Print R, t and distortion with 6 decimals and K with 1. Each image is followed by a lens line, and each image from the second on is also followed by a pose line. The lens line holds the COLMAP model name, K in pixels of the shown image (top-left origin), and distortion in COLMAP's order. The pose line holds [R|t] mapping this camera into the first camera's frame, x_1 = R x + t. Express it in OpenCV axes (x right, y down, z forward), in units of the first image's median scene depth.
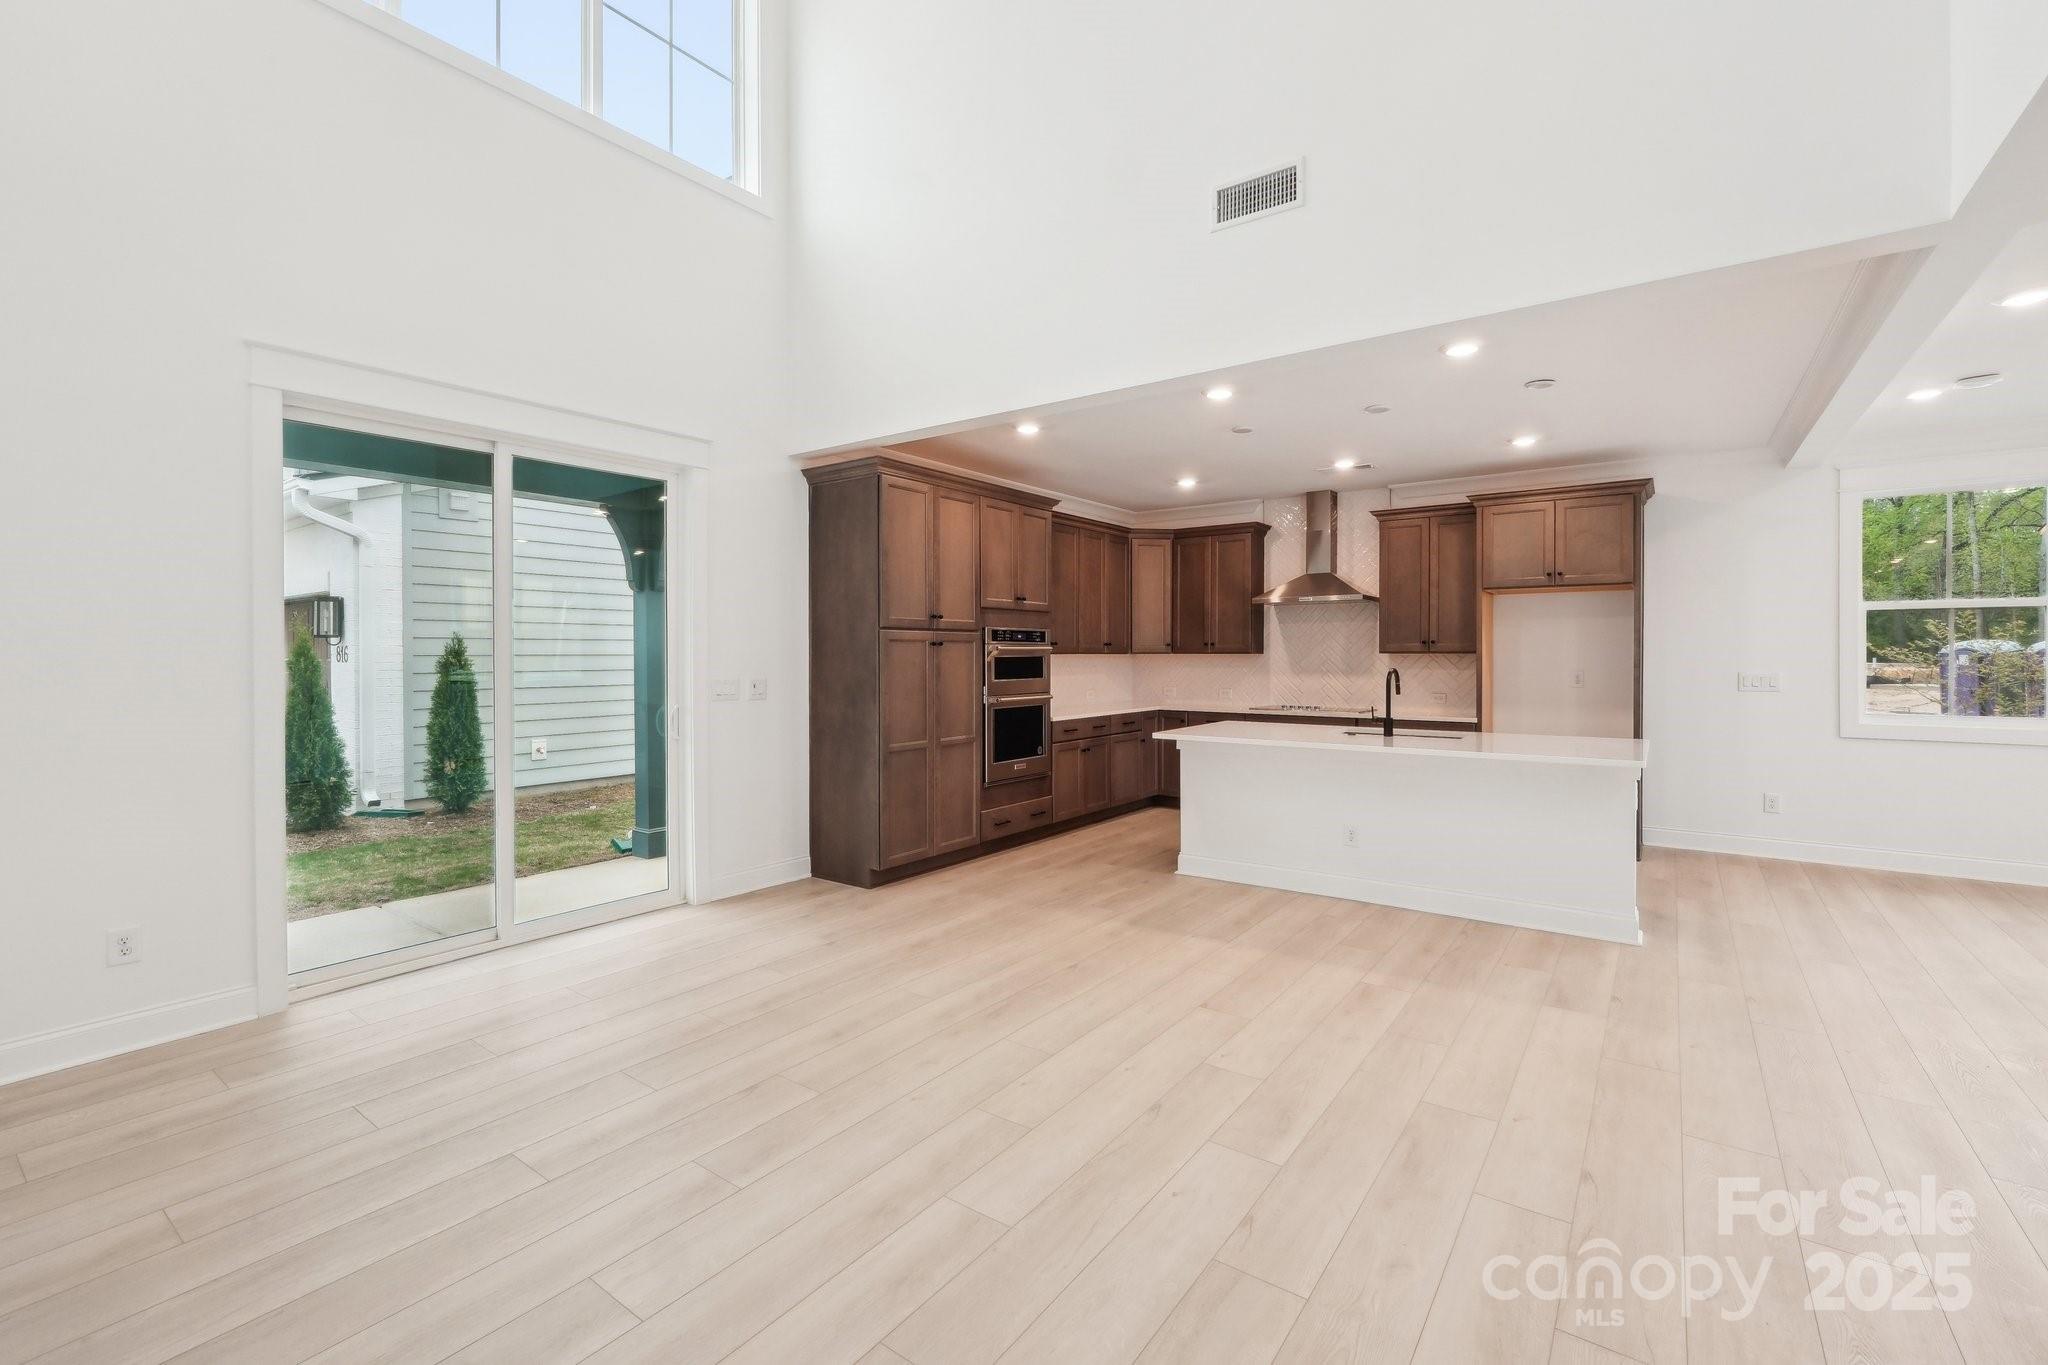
lens RADIAL K [[881.9, 0, 1028.1], [0, 881.9, 663.6], [0, 0, 1]] dist [-0.017127, -0.000045]
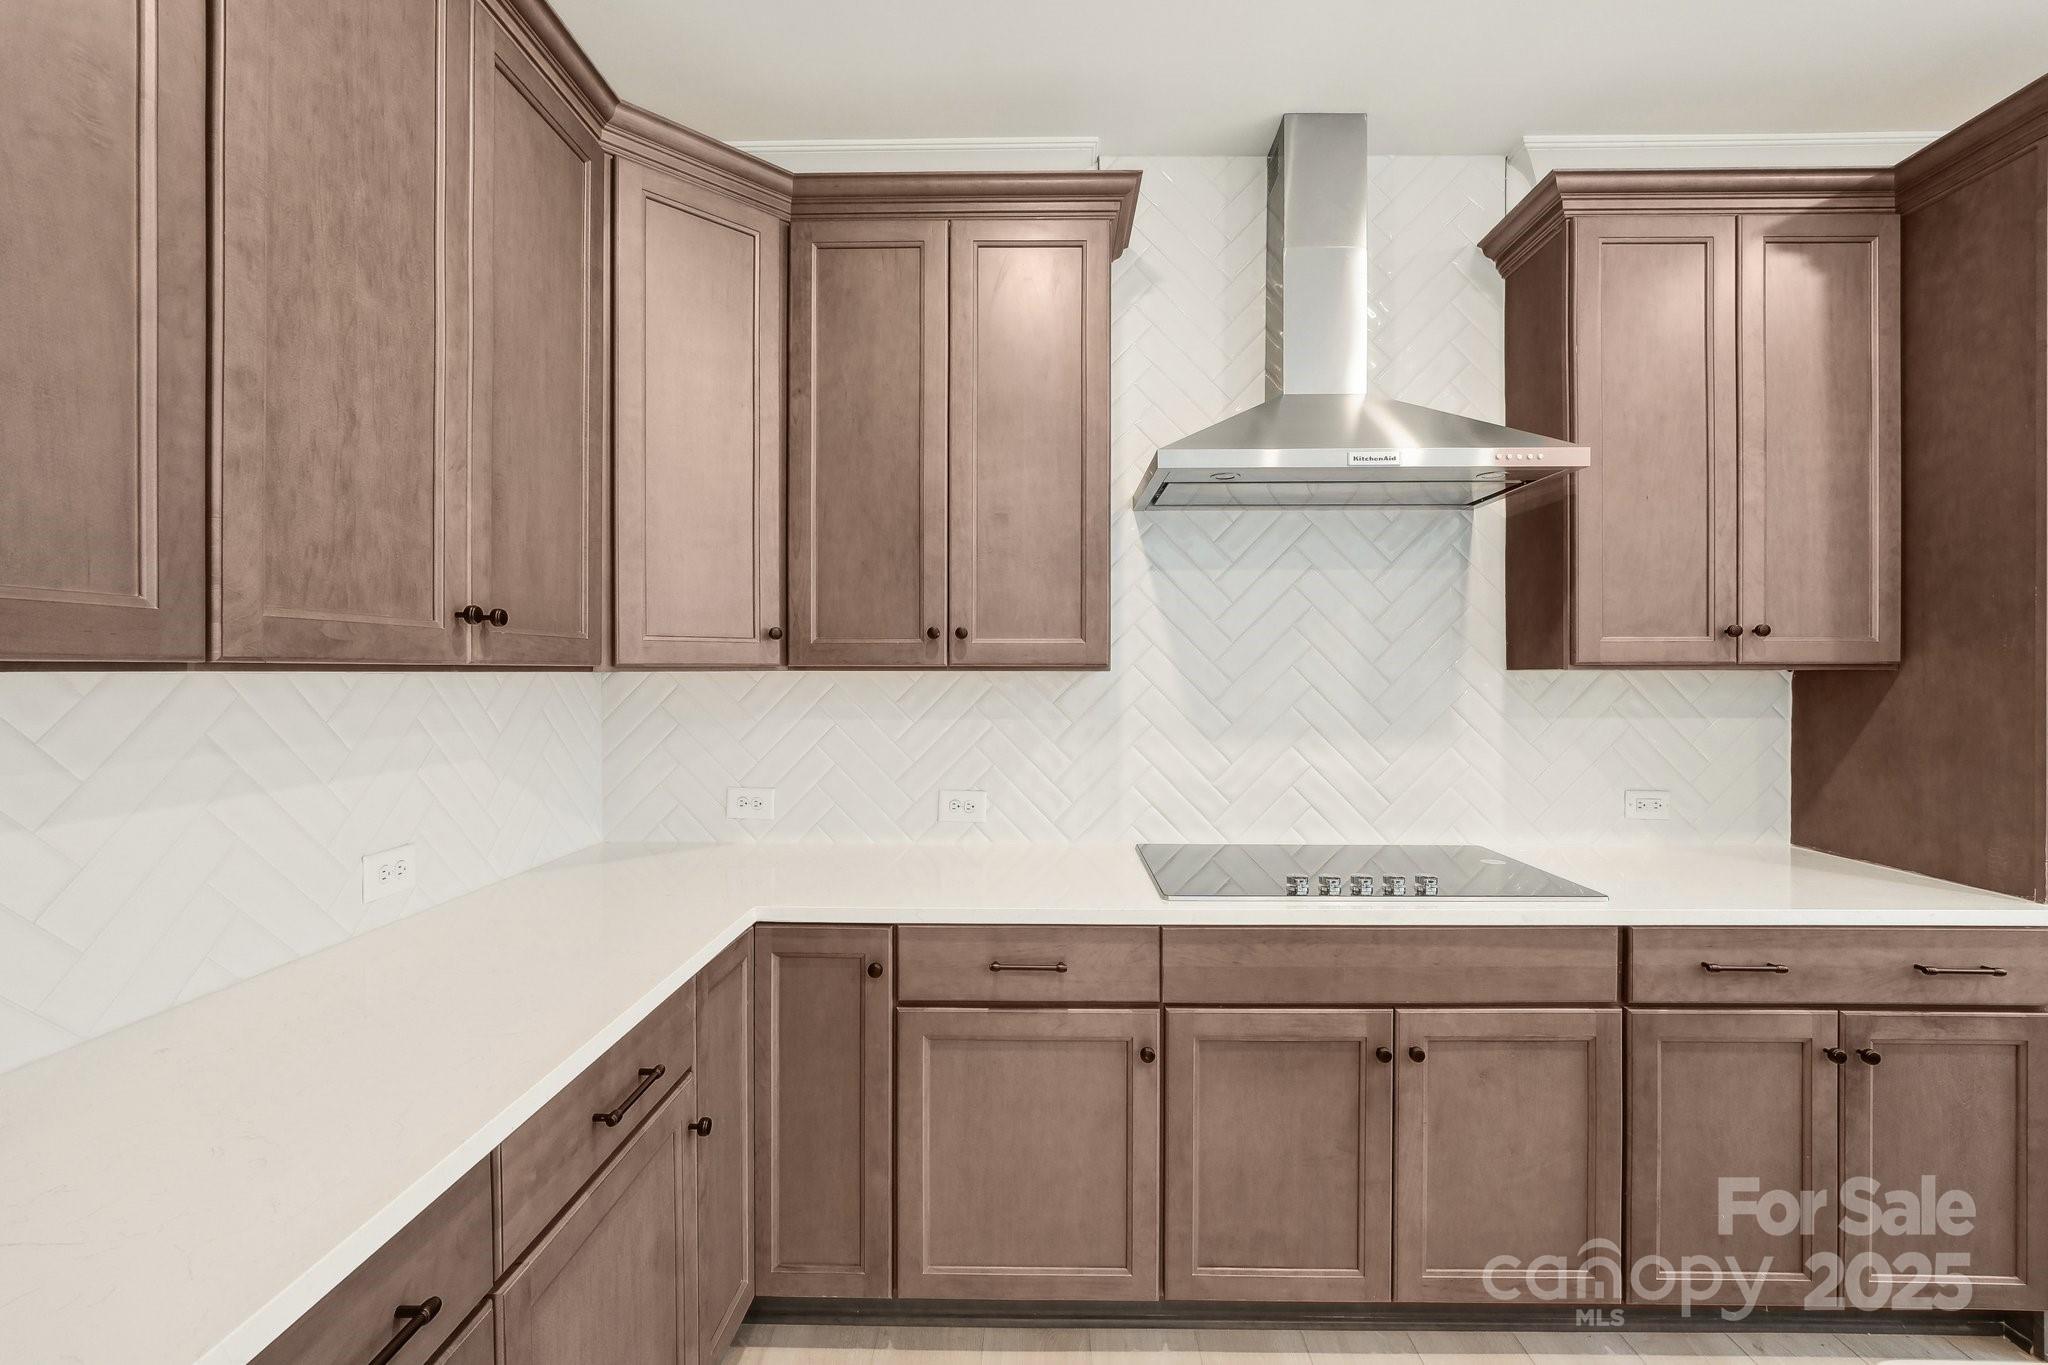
lens RADIAL K [[880.1, 0, 1024.0], [0, 880.1, 682.5], [0, 0, 1]] dist [-0.020642, -0.000123]
pose [[0.819261, -0.006858, 0.573380, 0.095916], [0.007700, 0.999970, 0.000959, -0.009618], [-0.573370, 0.003630, 0.819289, 0.965677]]
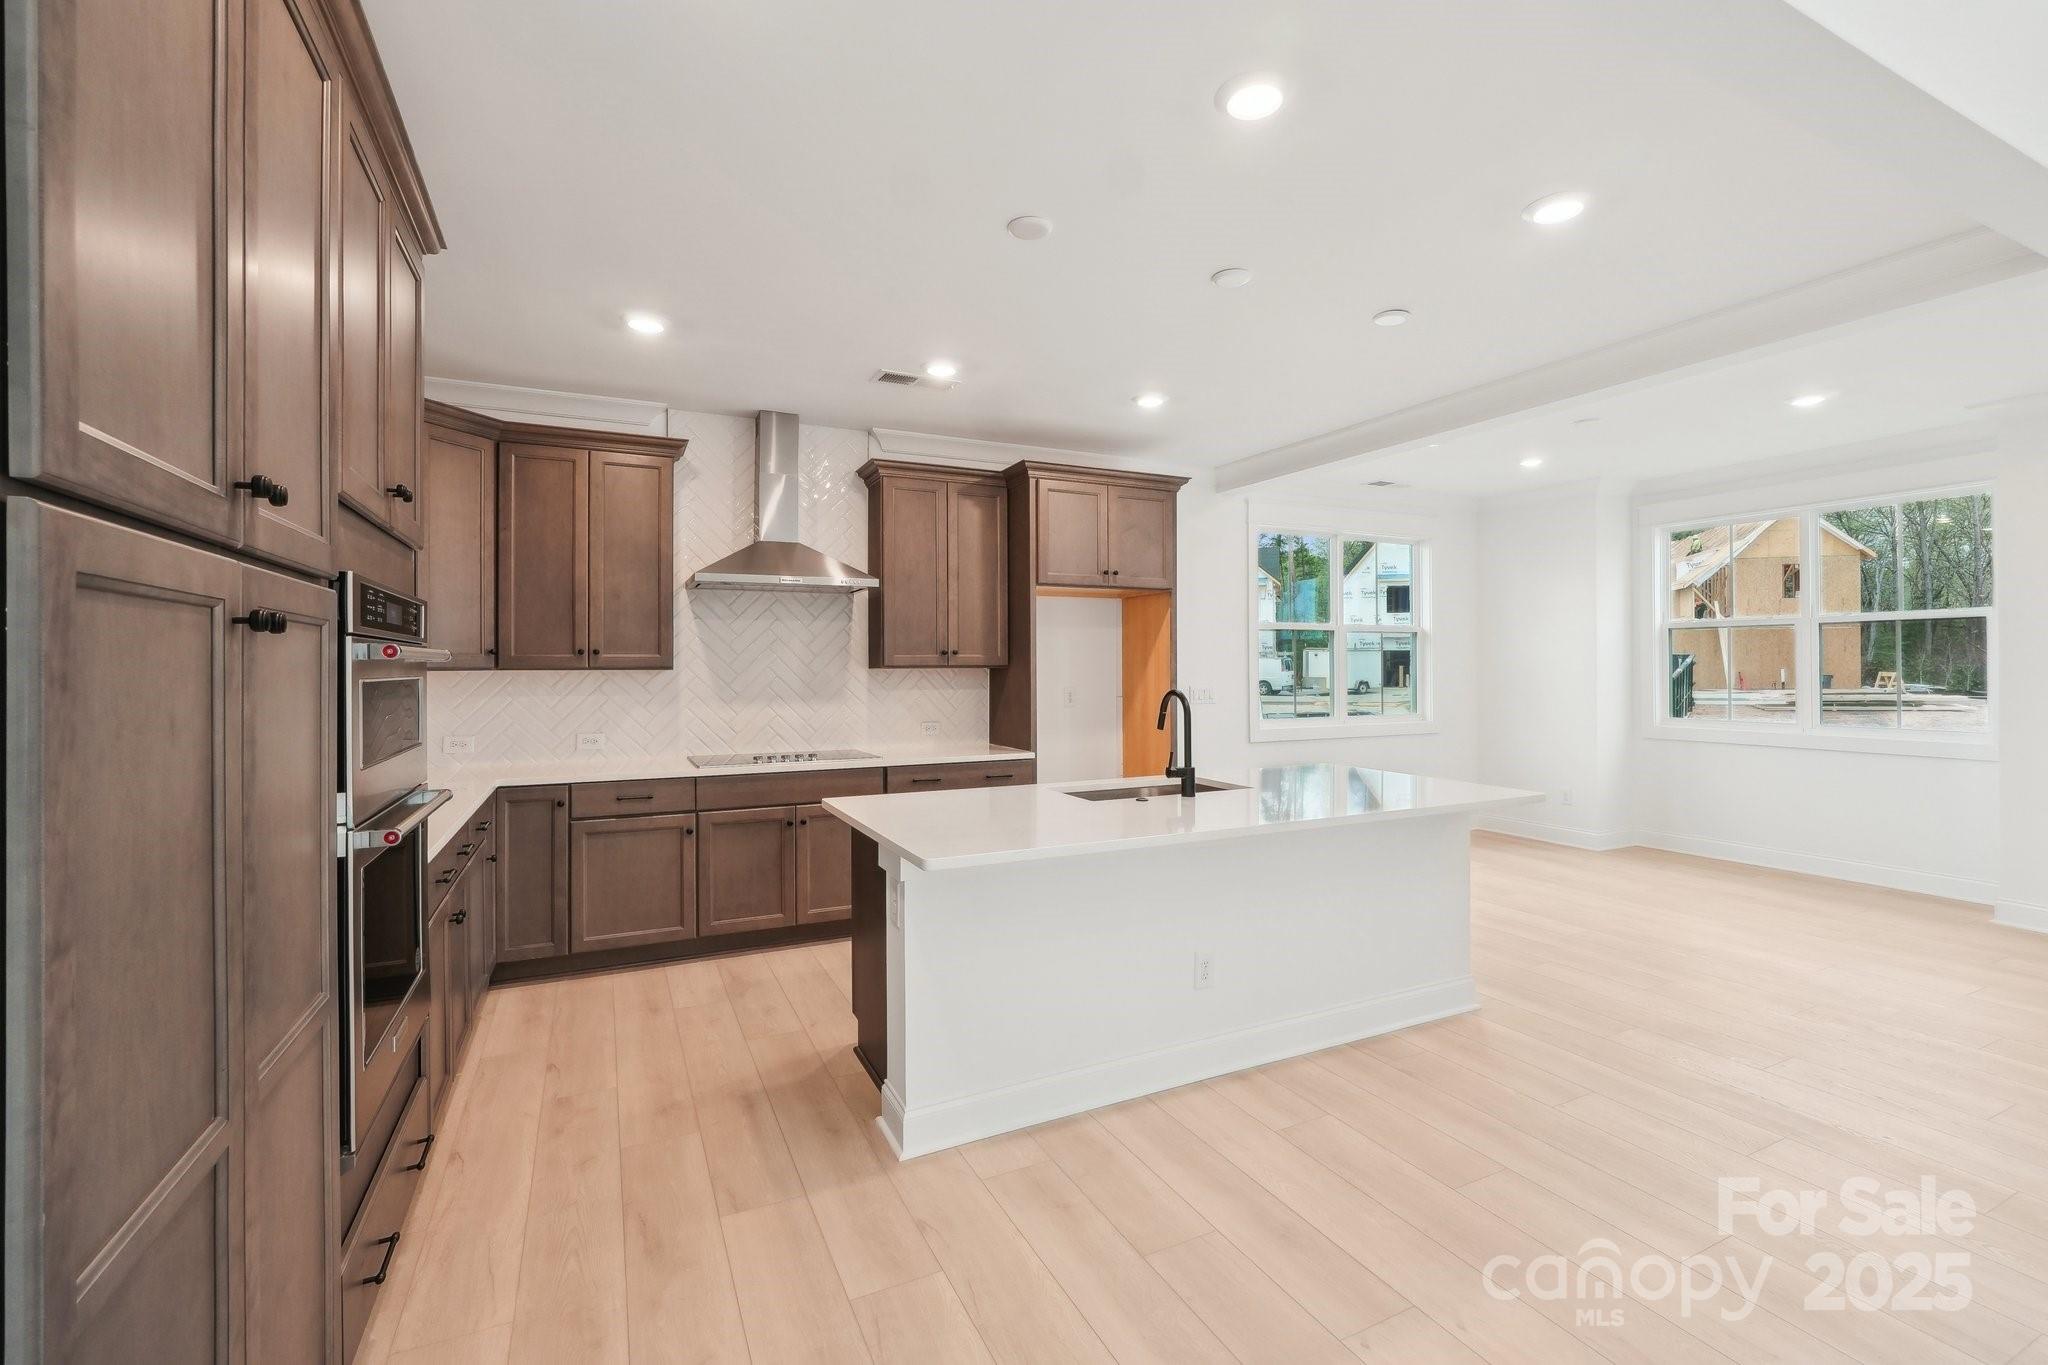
lens RADIAL K [[881.9, 0, 1028.1], [0, 881.9, 663.6], [0, 0, 1]] dist [-0.017127, -0.000045]
pose [[0.468168, 0.002537, 0.883636, -0.170870], [0.015495, 0.999819, -0.011080, -0.006180], [-0.883504, 0.018879, 0.468043, 0.644272]]
